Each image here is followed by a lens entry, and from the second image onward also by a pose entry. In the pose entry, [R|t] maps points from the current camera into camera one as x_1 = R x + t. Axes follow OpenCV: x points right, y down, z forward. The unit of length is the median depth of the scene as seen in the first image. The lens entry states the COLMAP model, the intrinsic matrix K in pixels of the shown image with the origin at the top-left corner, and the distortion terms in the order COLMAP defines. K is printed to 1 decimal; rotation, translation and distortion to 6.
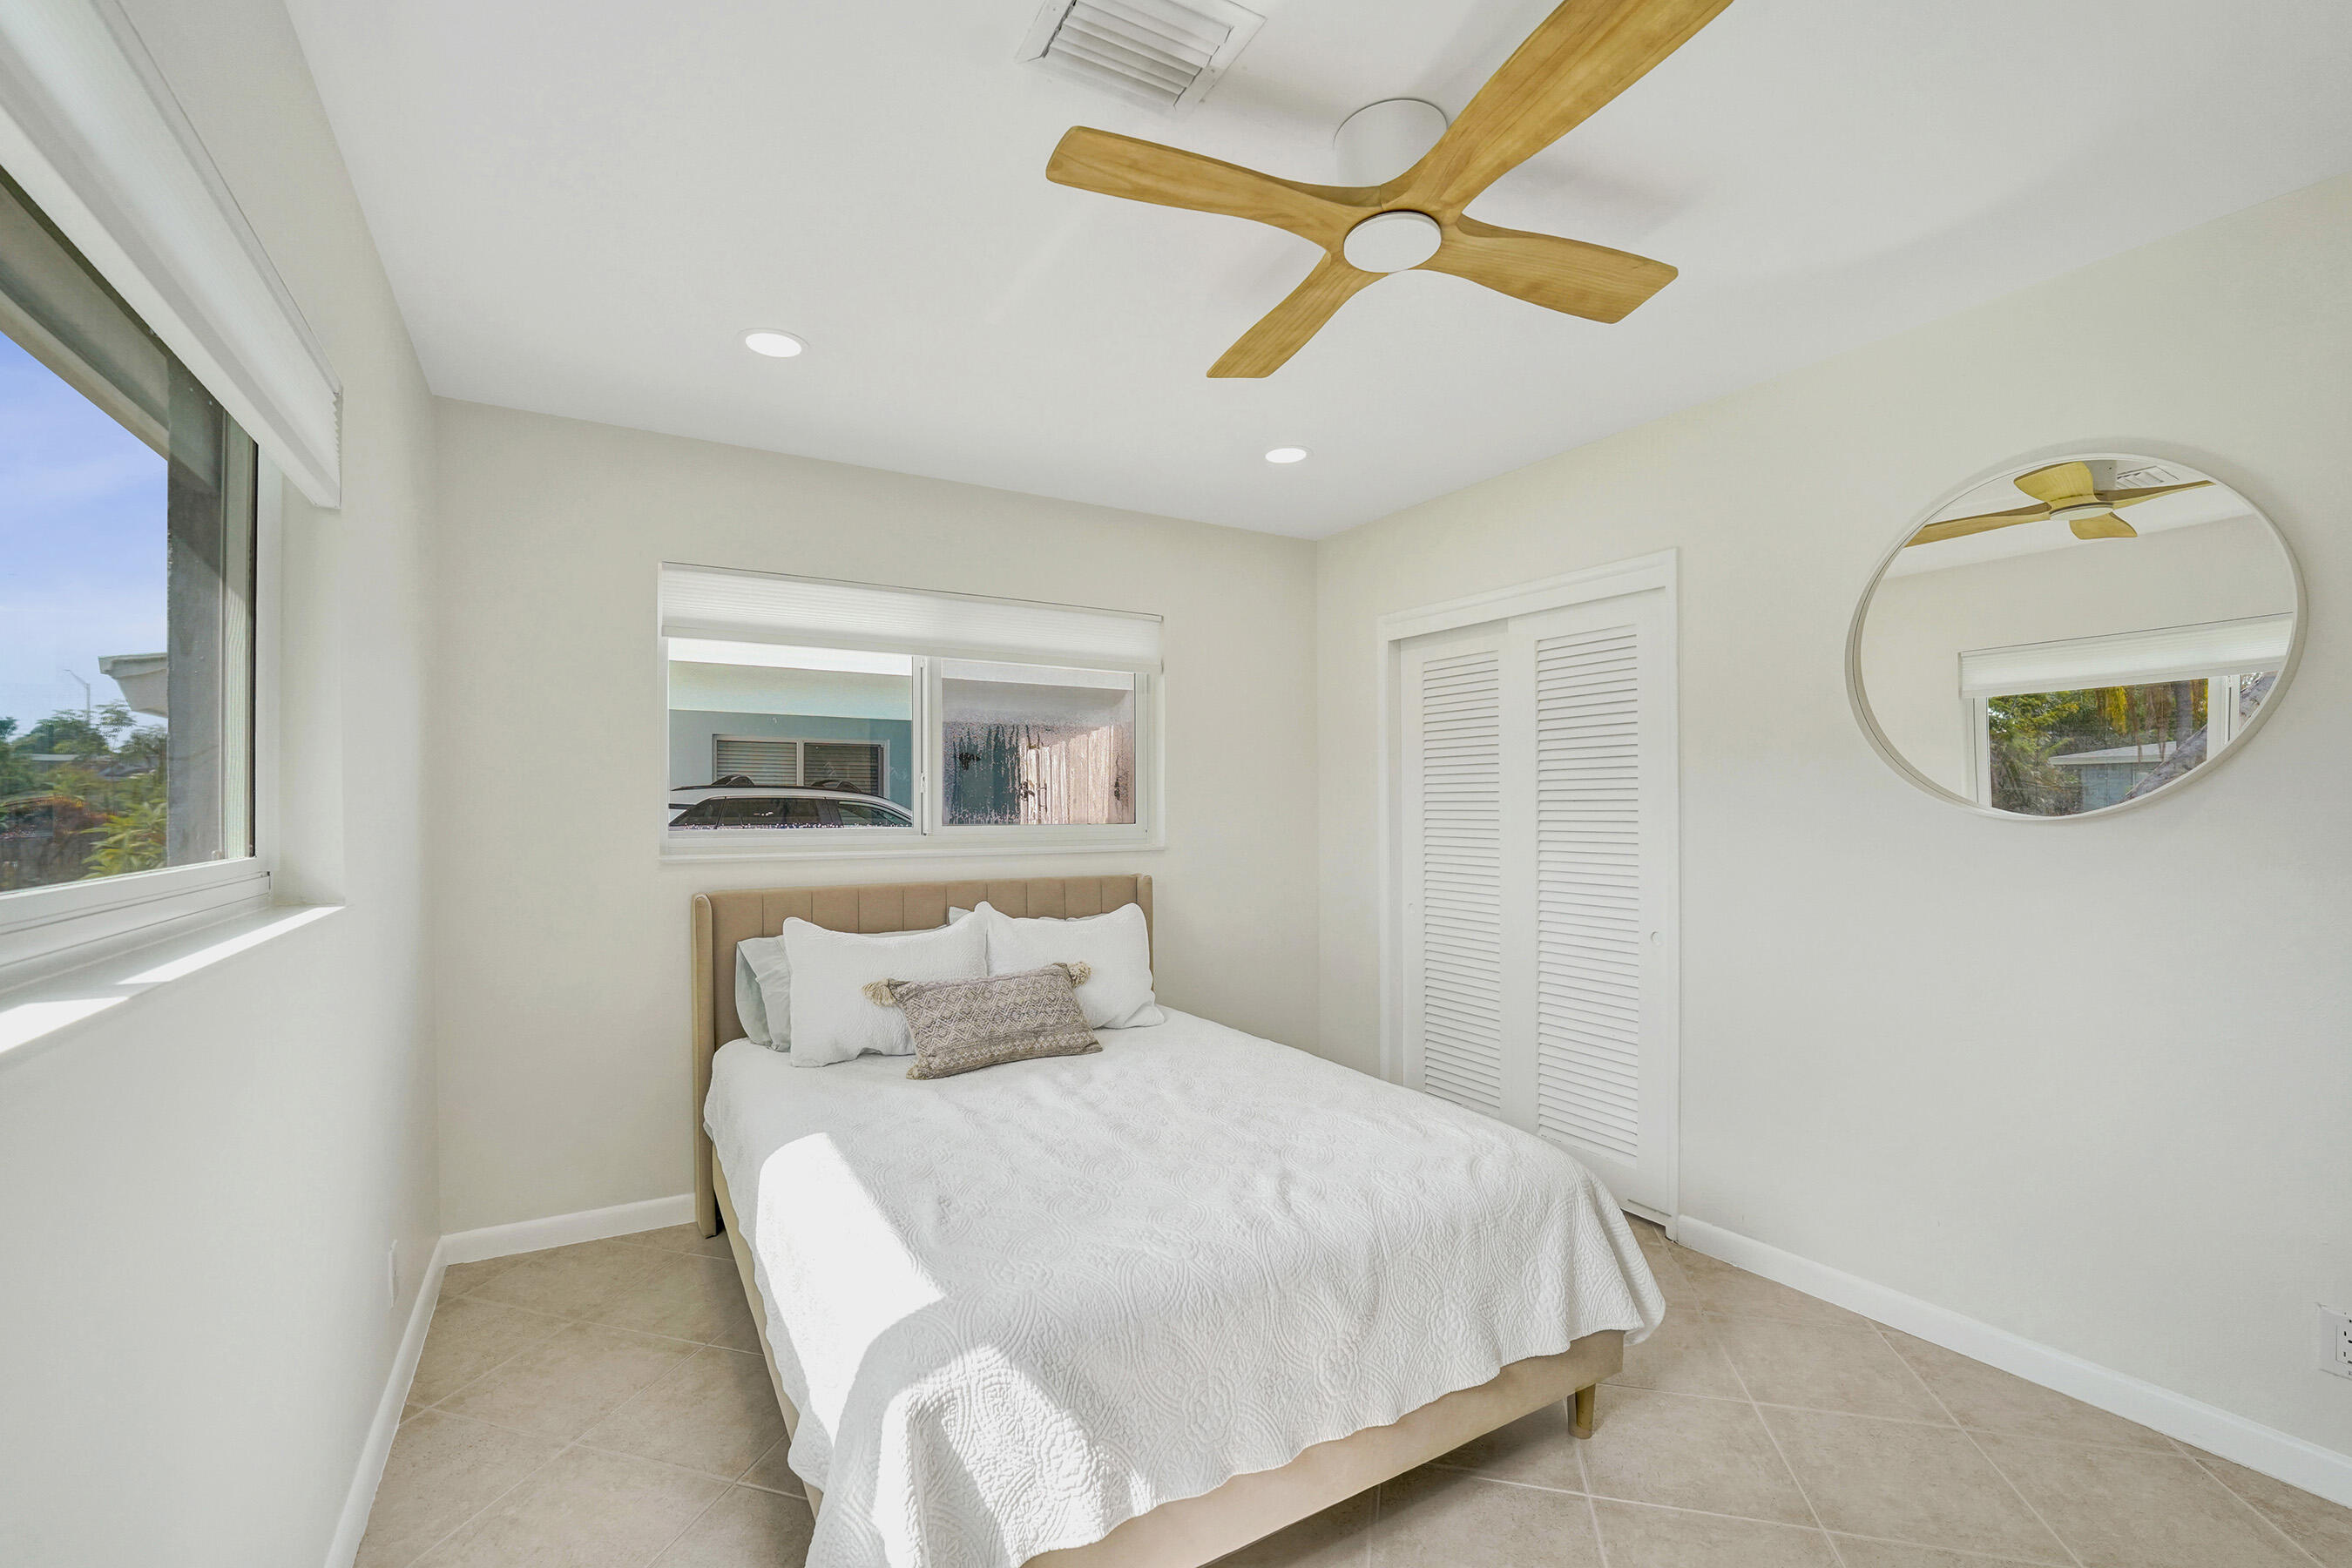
lens RADIAL K [[1004.8, 0, 1187.3], [0, 1004.8, 792.9], [0, 0, 1]] dist [-0.008644, 0.002454]
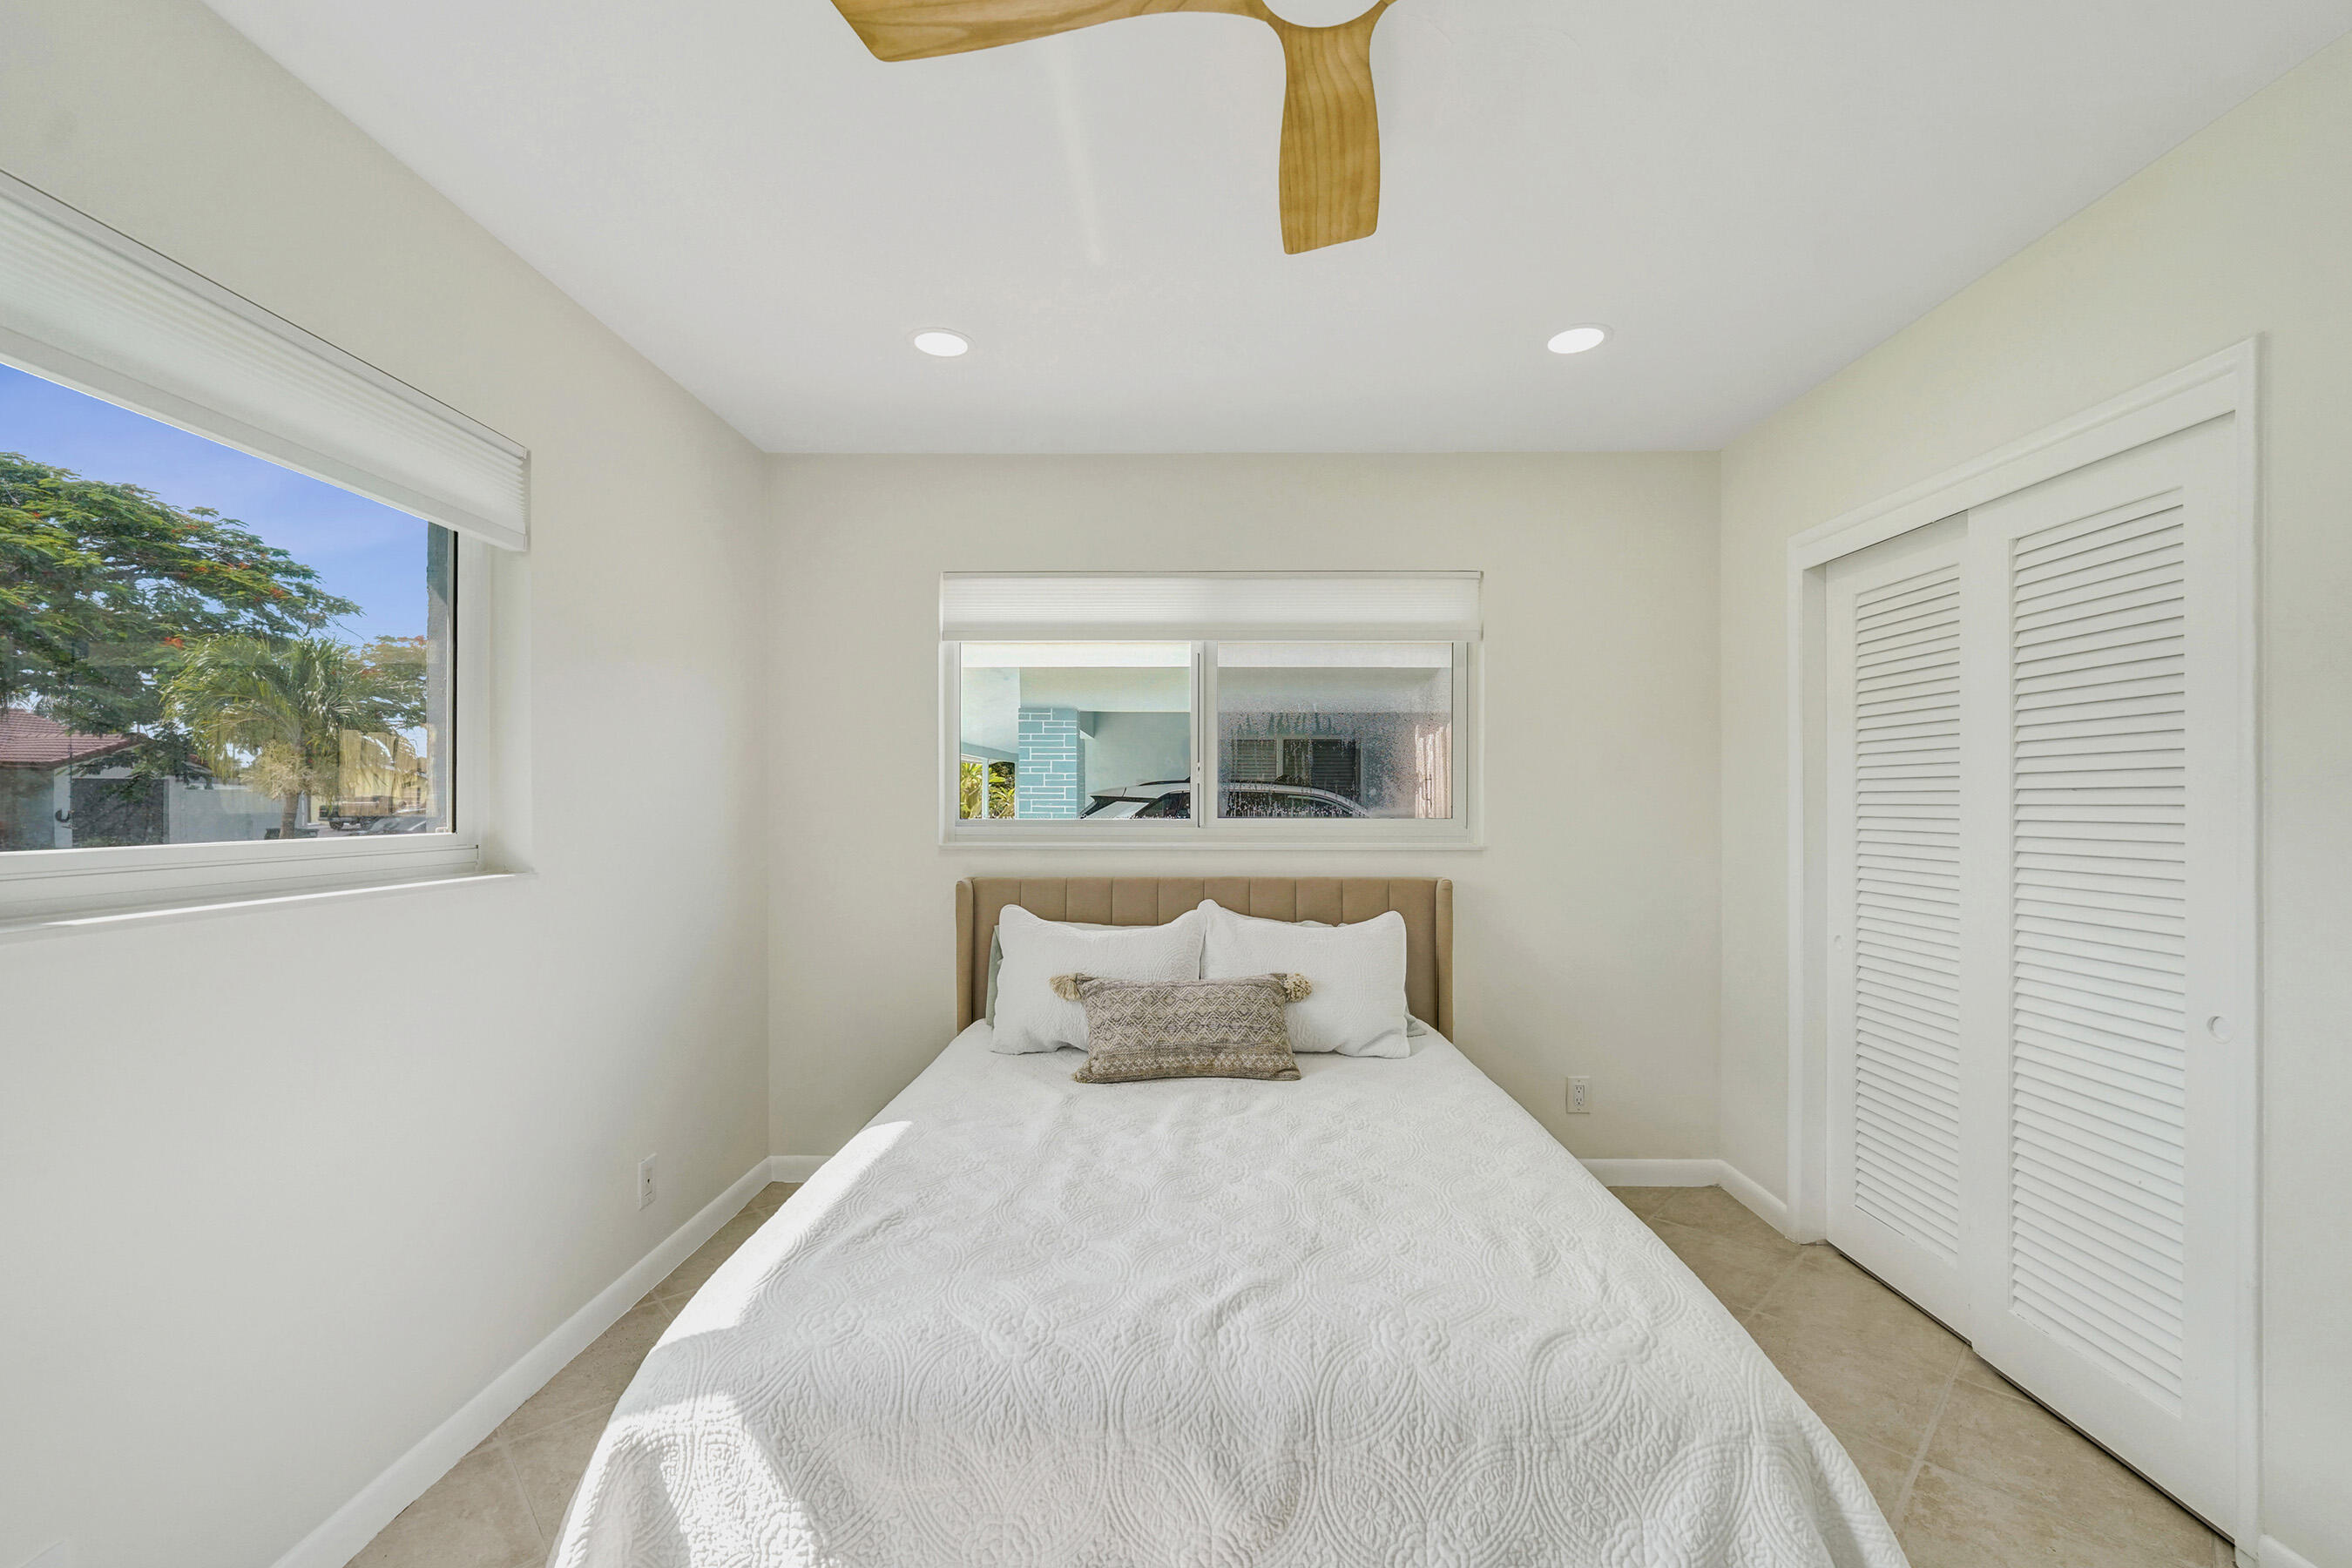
lens RADIAL K [[1004.8, 0, 1171.2], [0, 1004.8, 792.2], [0, 0, 1]] dist [-0.008644, 0.002454]
pose [[0.849215, -0.001420, -0.528045, 0.290092], [0.002943, 0.999994, 0.002044, 0.008422], [0.528039, -0.003289, 0.849214, 0.221180]]
